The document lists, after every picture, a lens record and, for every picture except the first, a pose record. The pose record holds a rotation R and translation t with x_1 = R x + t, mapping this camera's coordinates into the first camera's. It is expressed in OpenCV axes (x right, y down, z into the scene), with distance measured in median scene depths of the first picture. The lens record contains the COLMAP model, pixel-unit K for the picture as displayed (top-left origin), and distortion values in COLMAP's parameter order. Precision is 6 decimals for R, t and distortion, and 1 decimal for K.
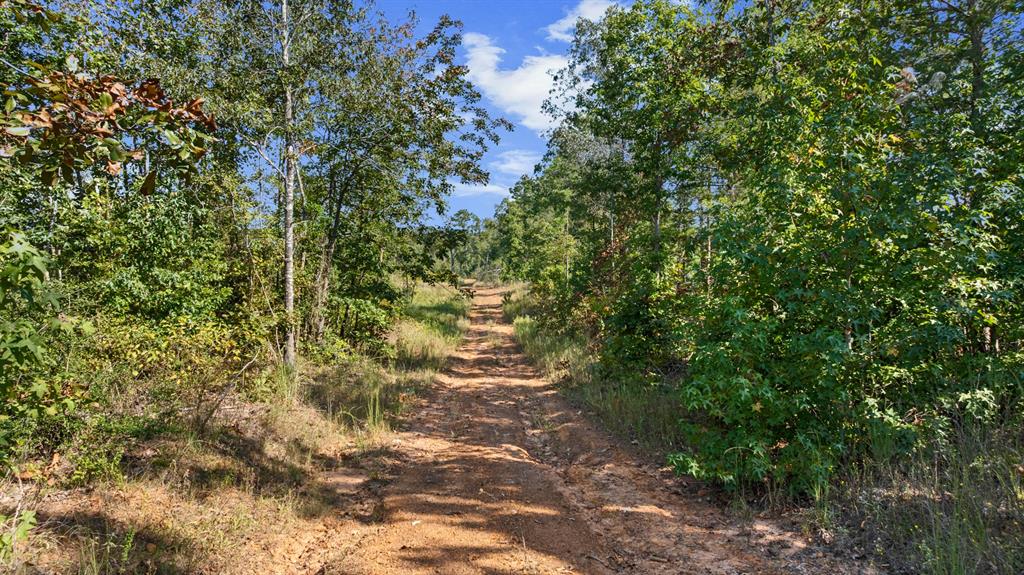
lens RADIAL K [[732.0, 0, 512.2], [0, 732.0, 287.2], [0, 0, 1]] dist [-0.005894, -0.000771]
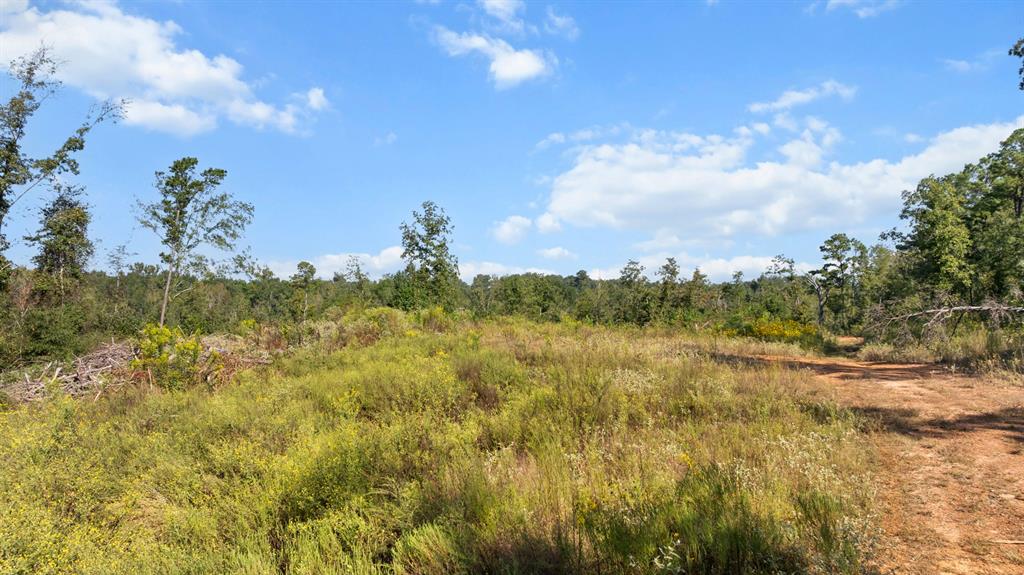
lens RADIAL K [[732.0, 0, 512.8], [0, 732.0, 285.6], [0, 0, 1]] dist [-0.005894, -0.000771]
pose [[0.882327, 0.001195, -0.470635, -0.016642], [-0.036757, 0.997117, -0.066378, -0.002620], [0.469199, 0.075867, 0.879827, 0.296950]]
